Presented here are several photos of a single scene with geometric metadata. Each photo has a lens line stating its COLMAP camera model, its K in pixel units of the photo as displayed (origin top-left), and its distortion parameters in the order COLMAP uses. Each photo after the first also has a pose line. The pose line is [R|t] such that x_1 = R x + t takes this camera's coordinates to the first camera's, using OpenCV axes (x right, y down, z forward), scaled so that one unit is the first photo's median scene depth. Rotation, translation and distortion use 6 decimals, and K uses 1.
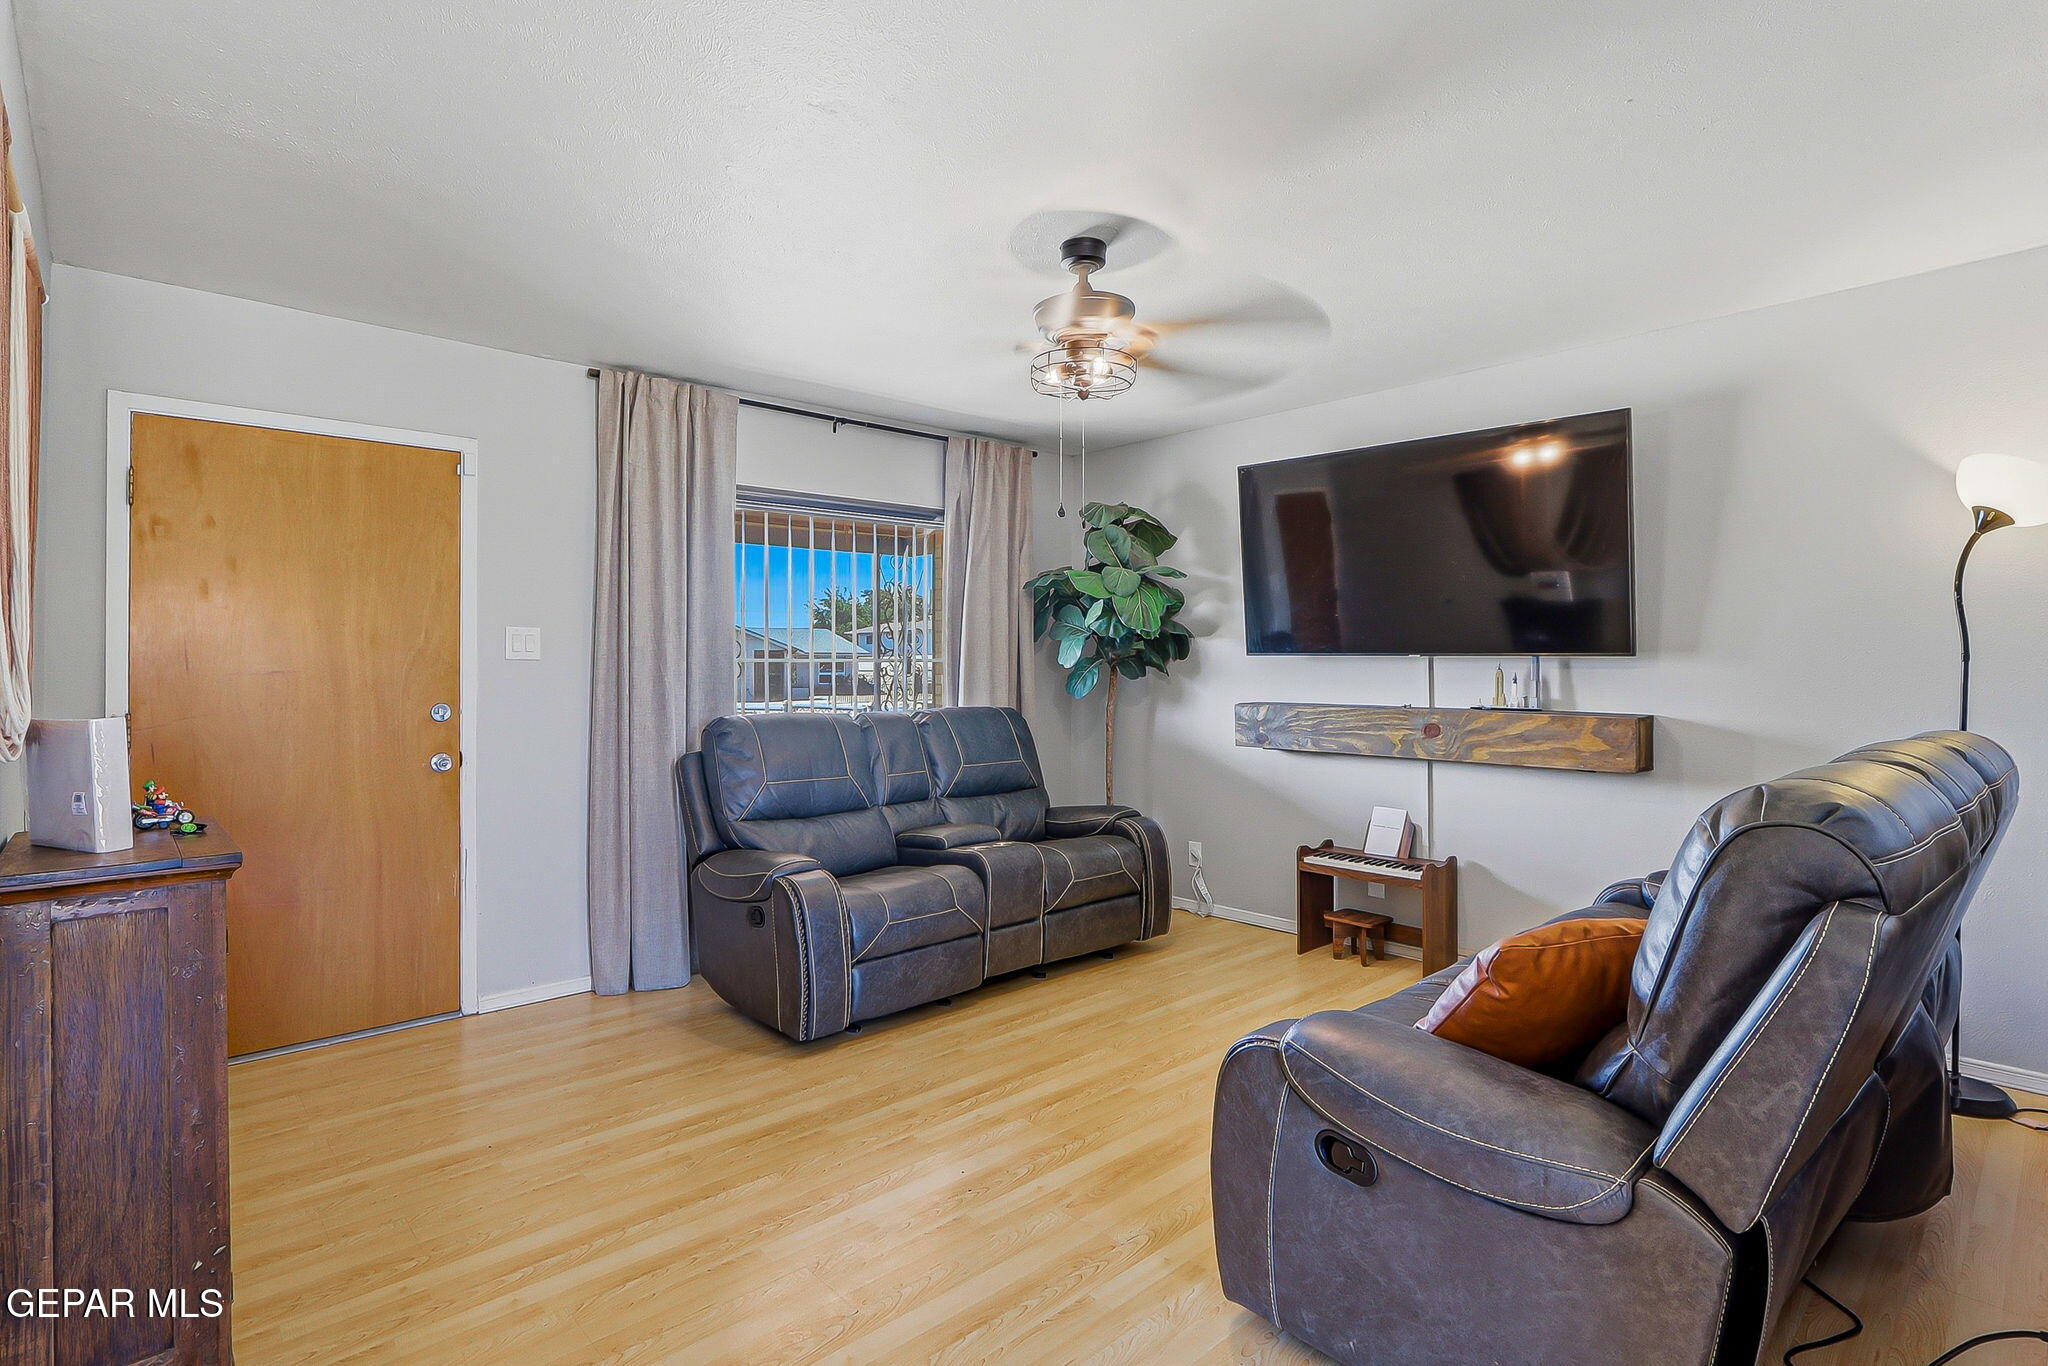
lens RADIAL K [[983.3, 0, 1009.0], [0, 983.3, 682.4], [0, 0, 1]] dist [0.000093, 0.000122]
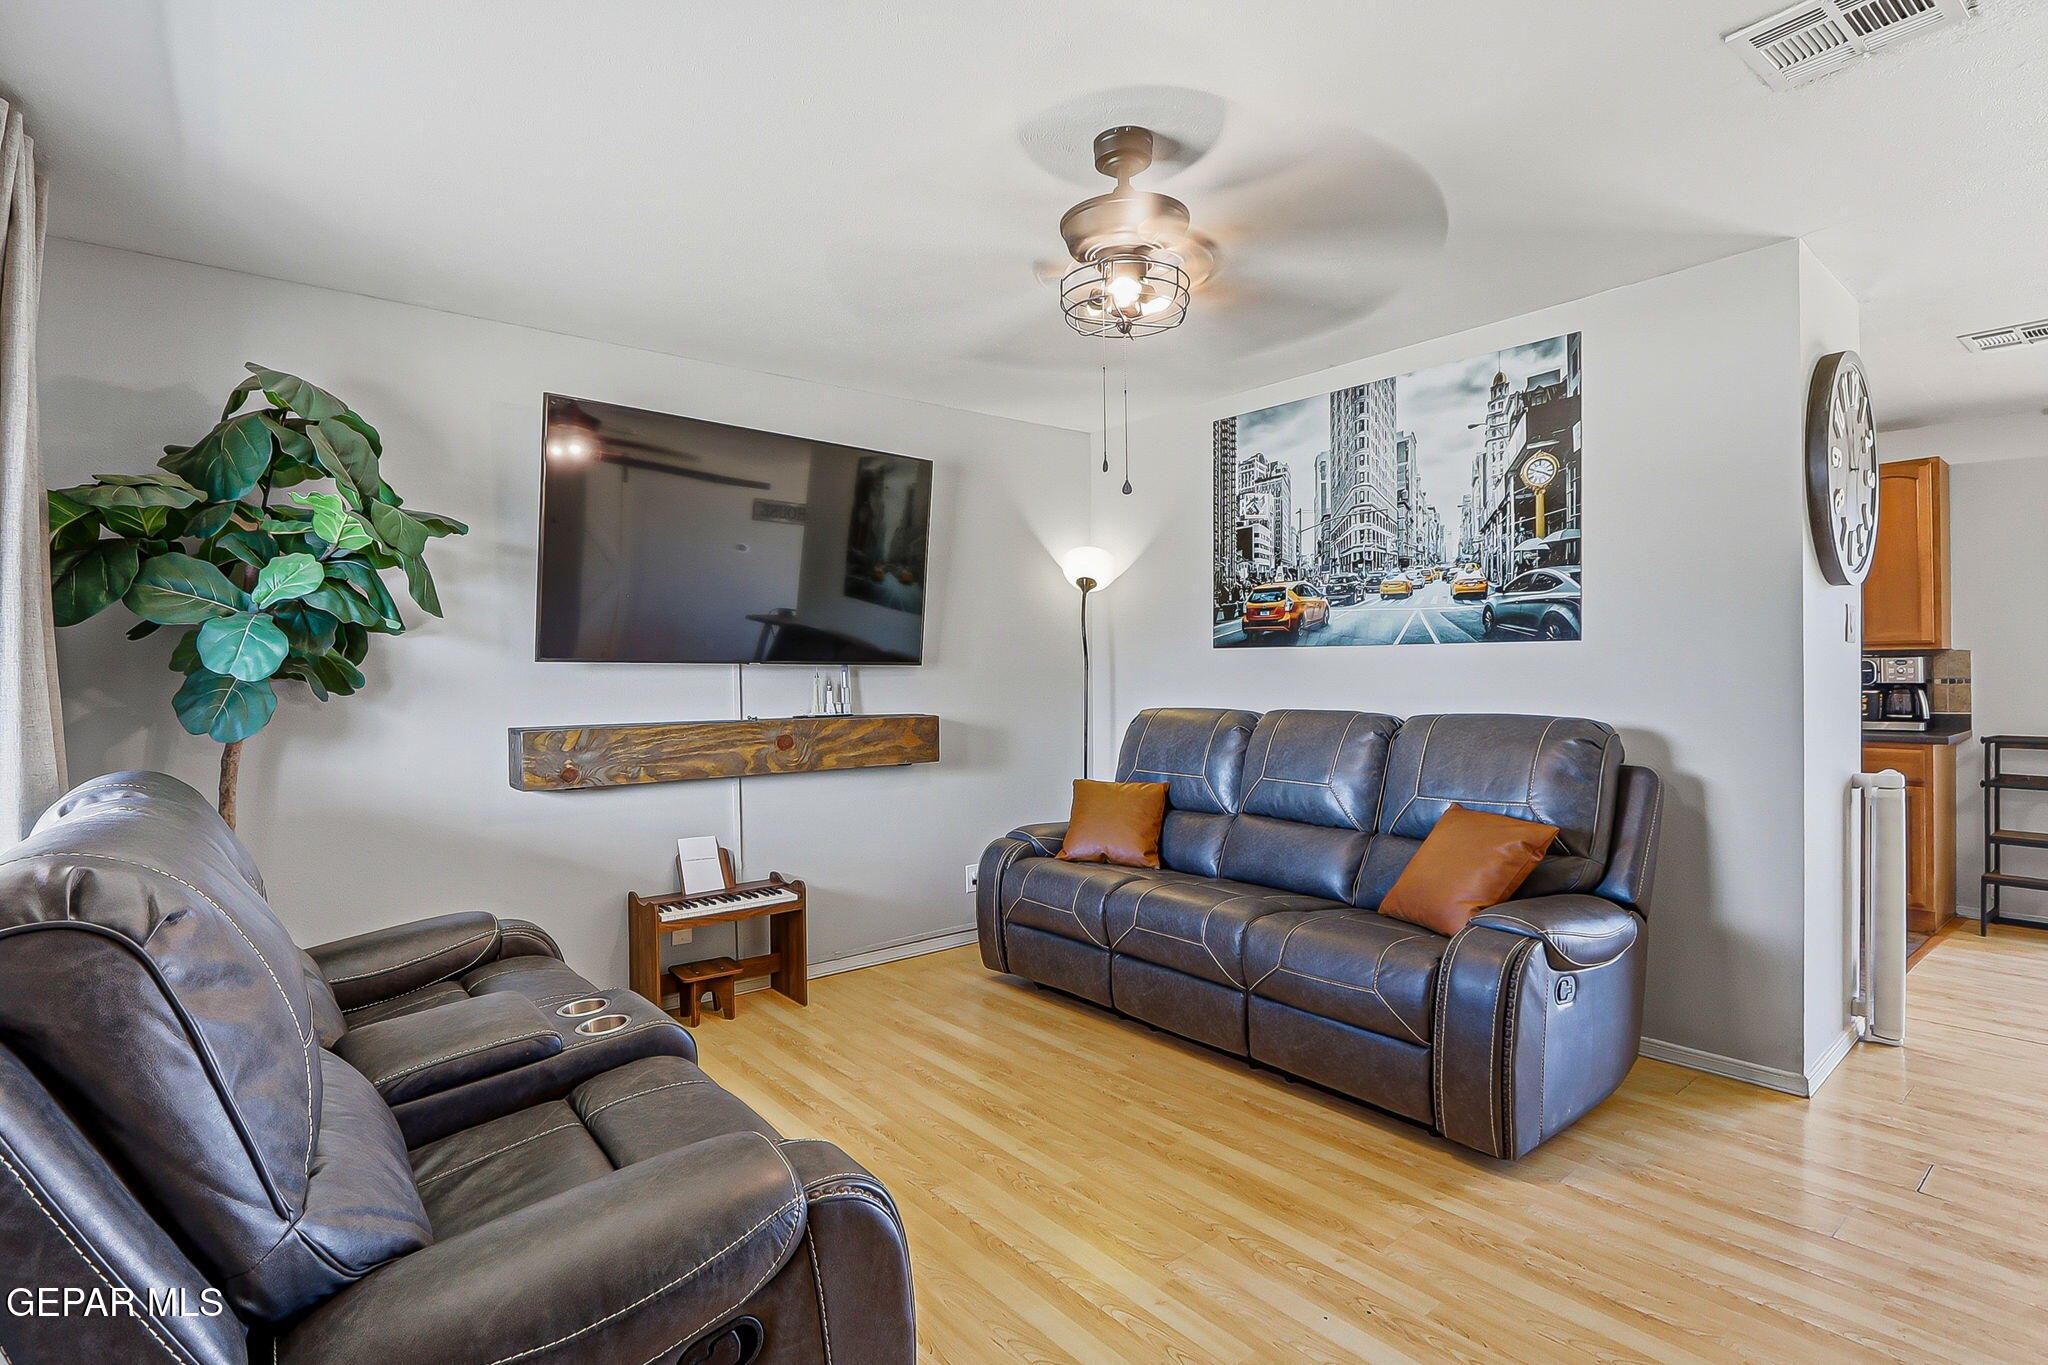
lens RADIAL K [[983.3, 0, 1009.0], [0, 983.3, 681.9], [0, 0, 1]] dist [0.000093, 0.000122]
pose [[0.075722, -0.010741, 0.997071, -0.516830], [0.017689, 0.999799, 0.009427, -0.015368], [-0.996972, 0.016923, 0.075897, 0.720245]]
